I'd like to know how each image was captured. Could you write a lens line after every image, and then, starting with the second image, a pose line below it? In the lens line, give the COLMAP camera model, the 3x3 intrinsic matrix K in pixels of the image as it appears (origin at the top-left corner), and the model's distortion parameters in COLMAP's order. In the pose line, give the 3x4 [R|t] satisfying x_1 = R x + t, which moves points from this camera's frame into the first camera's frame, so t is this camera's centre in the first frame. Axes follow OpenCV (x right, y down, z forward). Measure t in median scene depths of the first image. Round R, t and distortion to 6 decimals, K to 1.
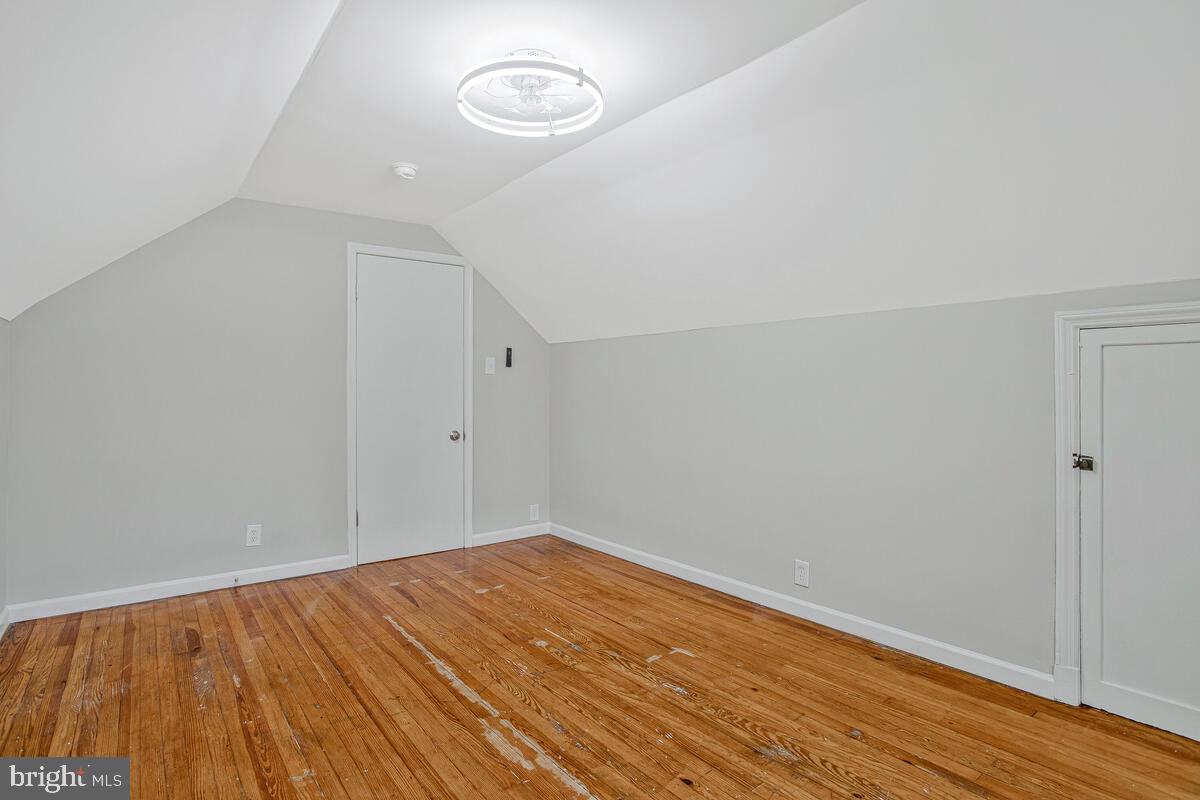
lens RADIAL K [[607.7, 0, 600.0], [0, 607.7, 400.0], [0, 0, 1]] dist [-0.071976, 0.034535]
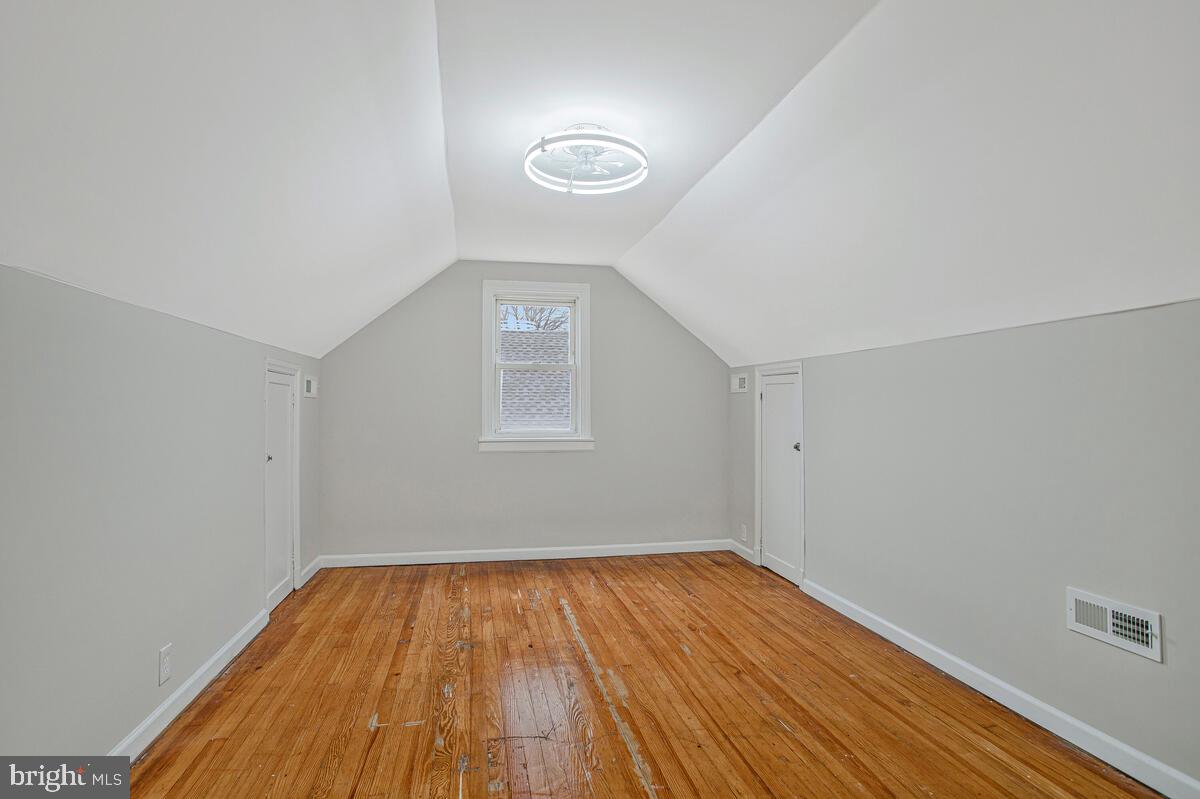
lens RADIAL K [[607.7, 0, 600.0], [0, 607.7, 399.5], [0, 0, 1]] dist [-0.071976, 0.034535]
pose [[-0.895273, 0.010457, 0.445394, -0.629833], [0.007756, 0.999939, -0.007888, -0.032163], [-0.445449, -0.003608, -0.895300, 1.929793]]
